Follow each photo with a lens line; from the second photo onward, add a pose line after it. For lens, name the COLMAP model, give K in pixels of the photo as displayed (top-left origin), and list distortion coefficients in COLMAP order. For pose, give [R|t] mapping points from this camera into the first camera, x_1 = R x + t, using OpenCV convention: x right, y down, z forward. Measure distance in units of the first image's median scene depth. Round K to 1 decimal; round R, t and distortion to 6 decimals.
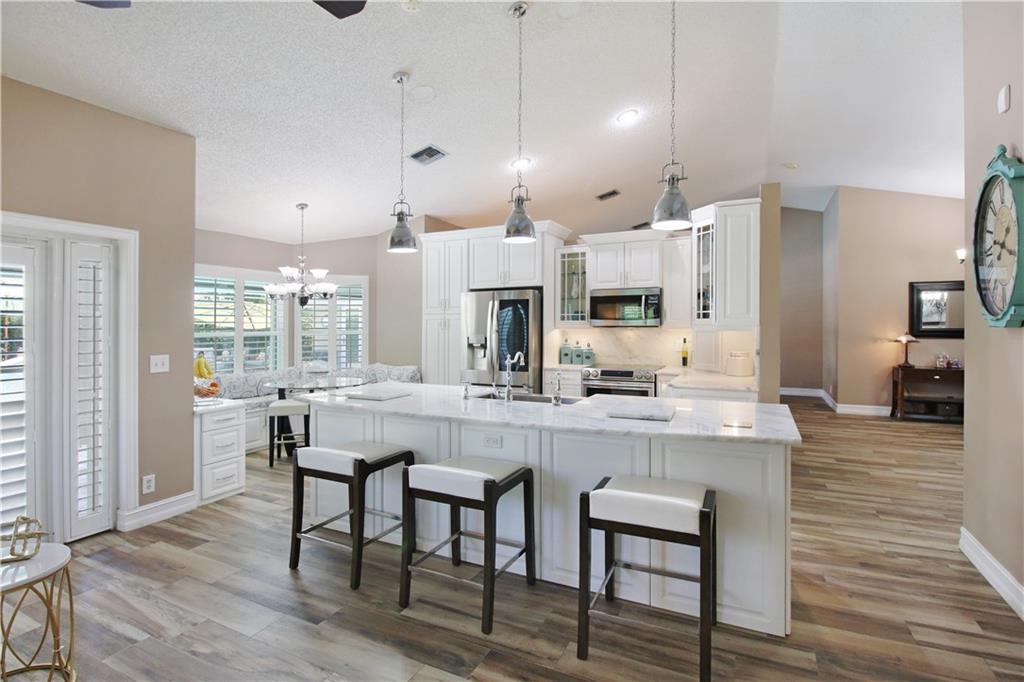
lens RADIAL K [[496.0, 0, 506.2], [0, 496.0, 320.8], [0, 0, 1]] dist [-0.003232, -0.000827]
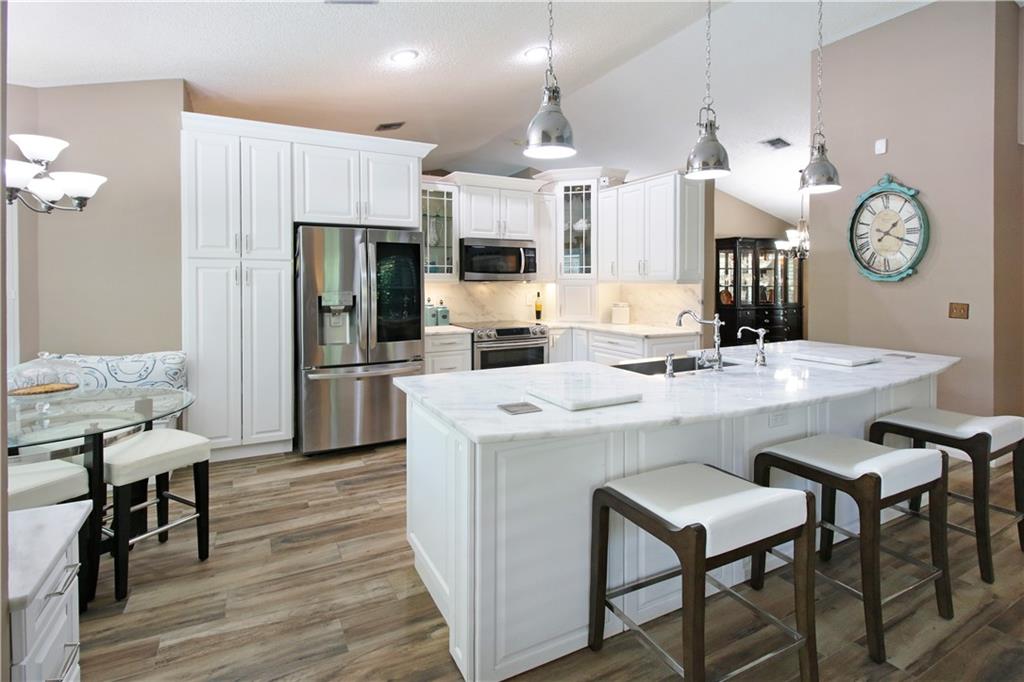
lens RADIAL K [[486.4, 0, 512.0], [0, 486.4, 291.3], [0, 0, 1]] dist [-0.001044, -0.000262]
pose [[0.583277, -0.014242, 0.812148, -0.459459], [-0.009874, 0.999648, 0.024622, 0.008525], [-0.812213, -0.022381, 0.582931, 0.435633]]
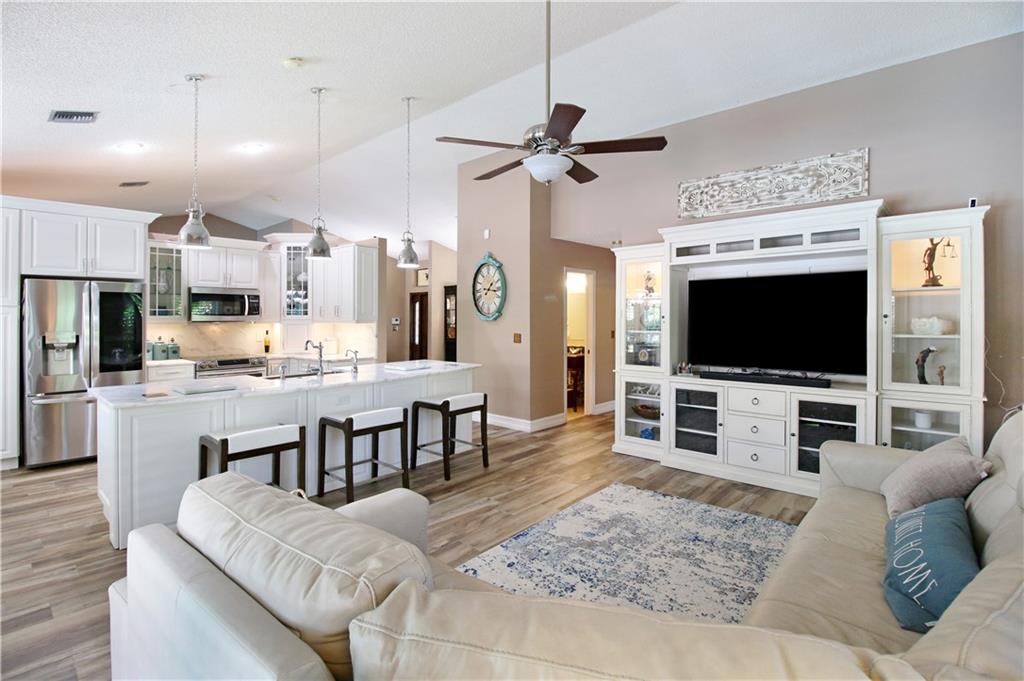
lens RADIAL K [[488.6, 0, 509.7], [0, 488.6, 310.1], [0, 0, 1]] dist [-0.040863, -0.000136]
pose [[0.267036, 0.016607, 0.963544, -0.620552], [-0.003438, 0.999862, -0.016280, 0.001212], [-0.963681, 0.001035, 0.267056, 0.077359]]
